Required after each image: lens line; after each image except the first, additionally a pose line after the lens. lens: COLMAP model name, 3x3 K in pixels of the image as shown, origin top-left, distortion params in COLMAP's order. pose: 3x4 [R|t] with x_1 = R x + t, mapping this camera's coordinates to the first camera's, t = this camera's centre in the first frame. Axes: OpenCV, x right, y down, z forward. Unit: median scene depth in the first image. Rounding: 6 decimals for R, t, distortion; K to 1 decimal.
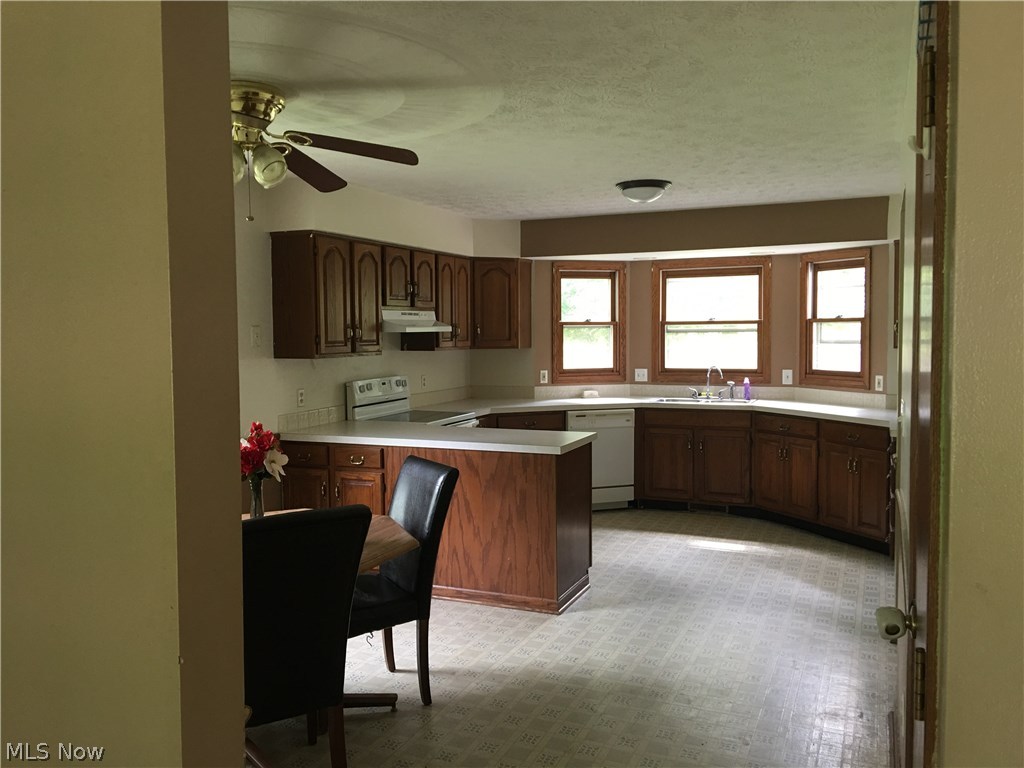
lens RADIAL K [[848.3, 0, 512.0], [0, 848.3, 384.0], [0, 0, 1]] dist [0.068622, 0.000813]
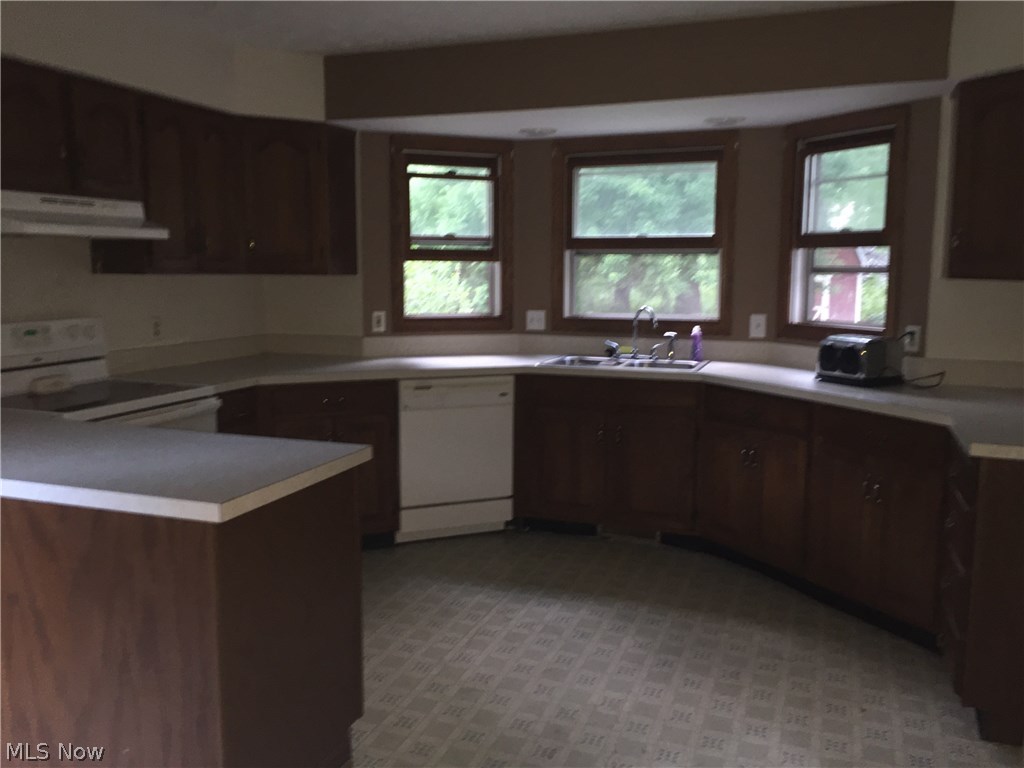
lens RADIAL K [[869.9, 0, 512.0], [0, 869.9, 384.0], [0, 0, 1]] dist [0.089250, -0.003257]
pose [[0.998845, 0.006098, 0.047660, 0.111749], [-0.009401, 0.997545, 0.069401, -0.008698], [-0.047120, -0.069769, 0.996450, 0.364934]]
